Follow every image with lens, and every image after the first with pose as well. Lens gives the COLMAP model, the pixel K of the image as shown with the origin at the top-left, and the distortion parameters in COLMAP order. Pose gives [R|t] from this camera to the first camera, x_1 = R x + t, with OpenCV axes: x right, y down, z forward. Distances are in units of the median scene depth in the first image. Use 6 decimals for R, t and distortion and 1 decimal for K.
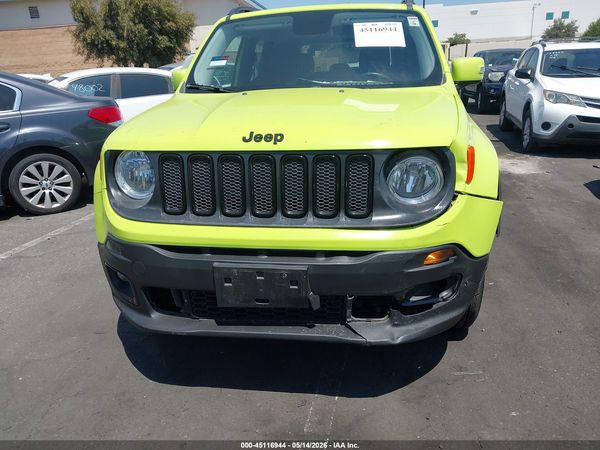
lens RADIAL K [[468.7, 0, 299.4], [0, 468.7, 235.3], [0, 0, 1]] dist [0.015344, -0.013777]
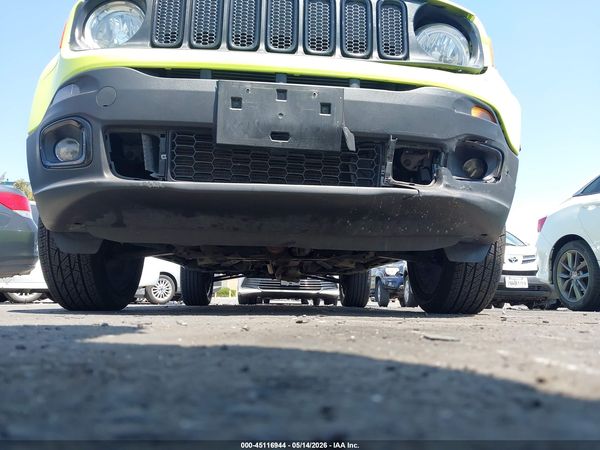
lens RADIAL K [[471.8, 0, 301.2], [0, 471.8, 229.6], [0, 0, 1]] dist [0.001282, -0.010255]
pose [[0.974790, 0.084429, 0.206536, -0.170932], [0.020532, 0.887777, -0.459816, 0.559065], [-0.222180, 0.452465, 0.863662, 0.377775]]
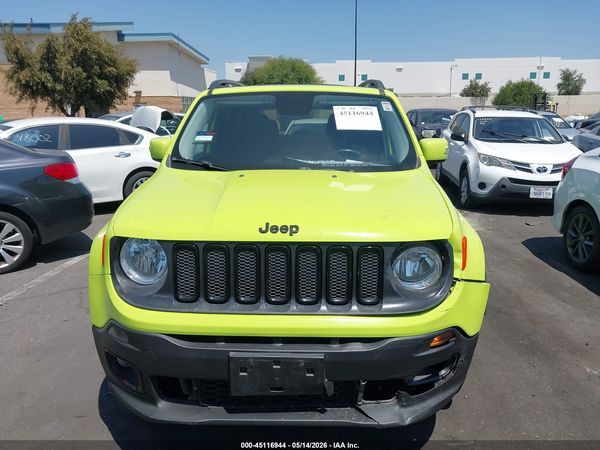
lens RADIAL K [[471.8, 0, 301.2], [0, 471.8, 229.6], [0, 0, 1]] dist [0.001282, -0.010255]
pose [[0.990247, 0.003834, 0.139274, -0.154916], [0.010208, 0.994938, -0.099975, -0.089672], [-0.138952, 0.100421, 0.985194, -0.038926]]
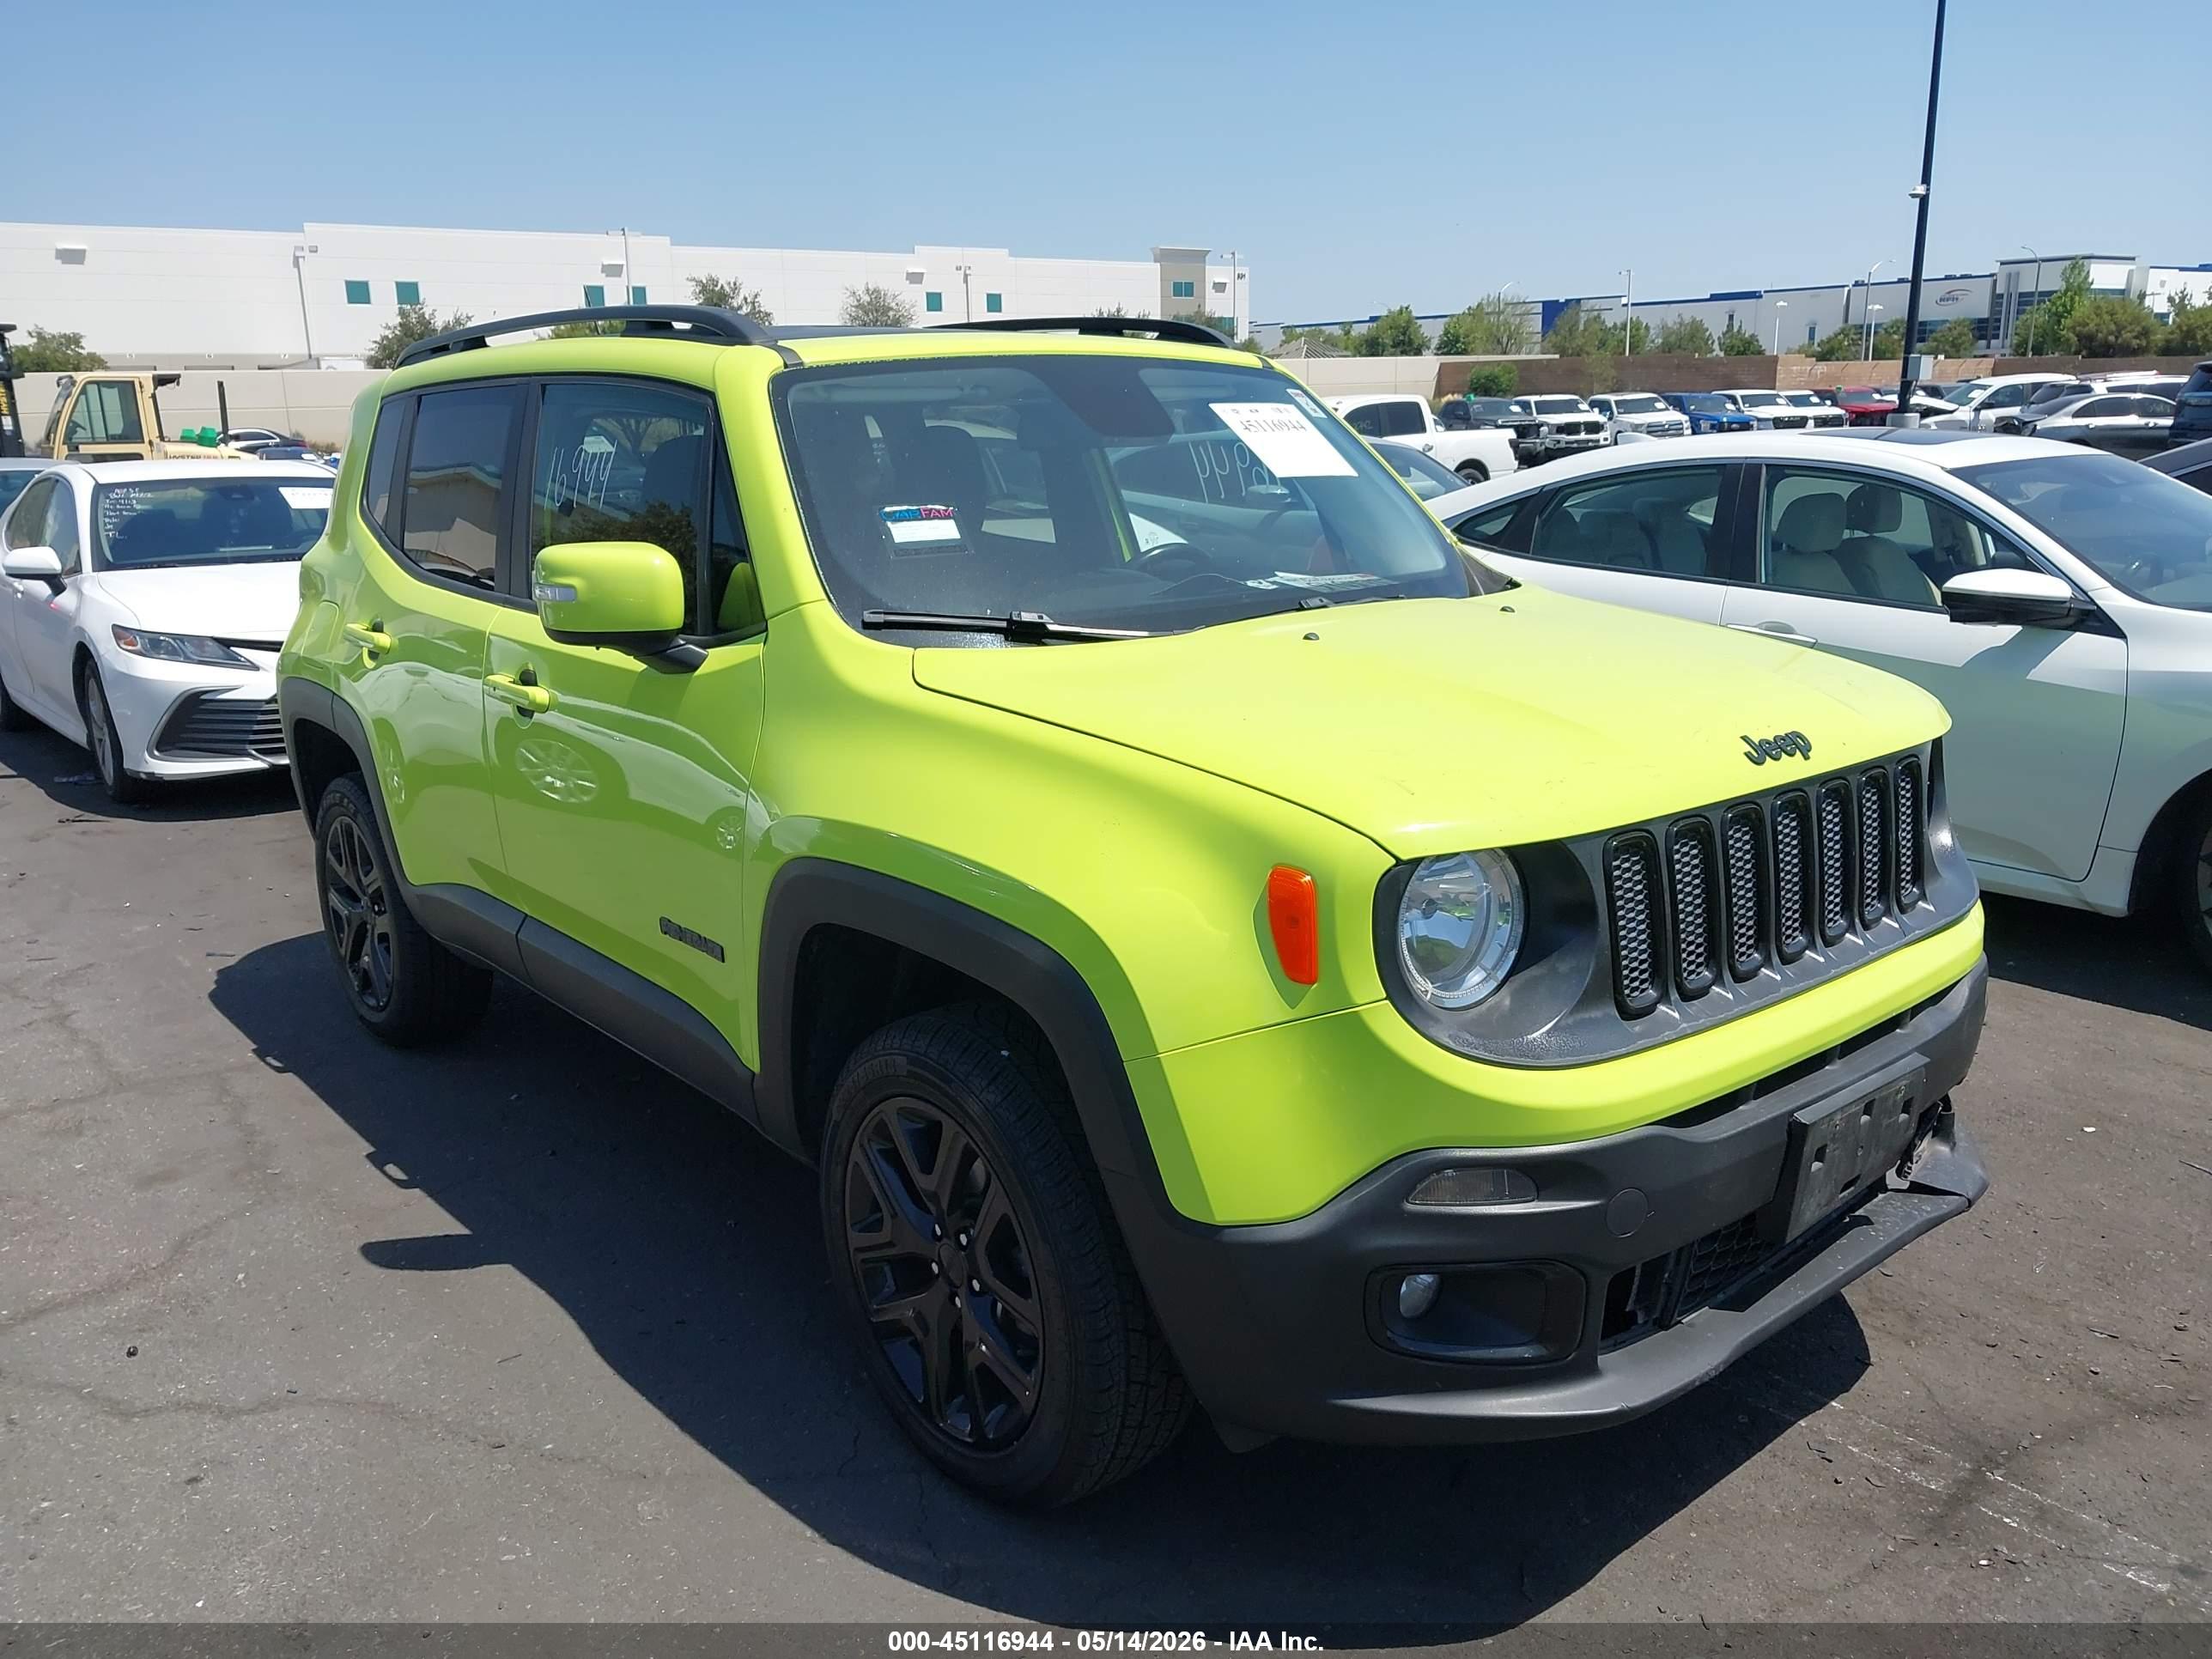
lens RADIAL K [[1754.5, 0, 1106.0], [0, 1754.5, 829.5], [0, 0, 1]] dist [-0.003735, 0.002928]
pose [[0.655390, -0.148641, 0.740520, -1.290420], [0.246582, 0.968831, -0.023766, -0.215025], [-0.713906, 0.198174, 0.671614, 0.406526]]
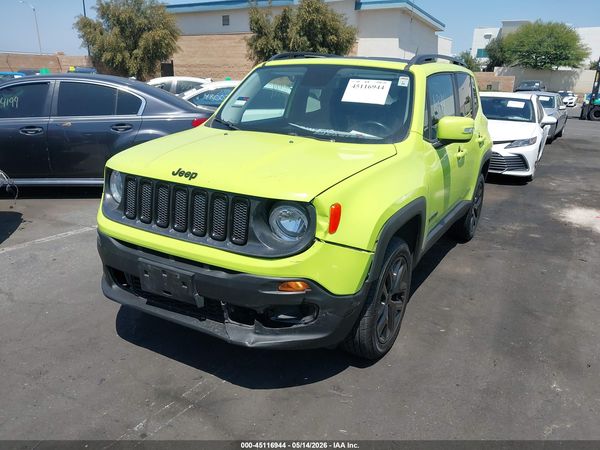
lens RADIAL K [[466.7, 0, 299.6], [0, 466.7, 234.3], [0, 0, 1]] dist [0.002481, -0.002235]
pose [[0.937608, 0.174444, -0.300766, 0.594969], [-0.179036, 0.983764, 0.012453, -0.099533], [0.298055, 0.042173, 0.953617, -0.163441]]
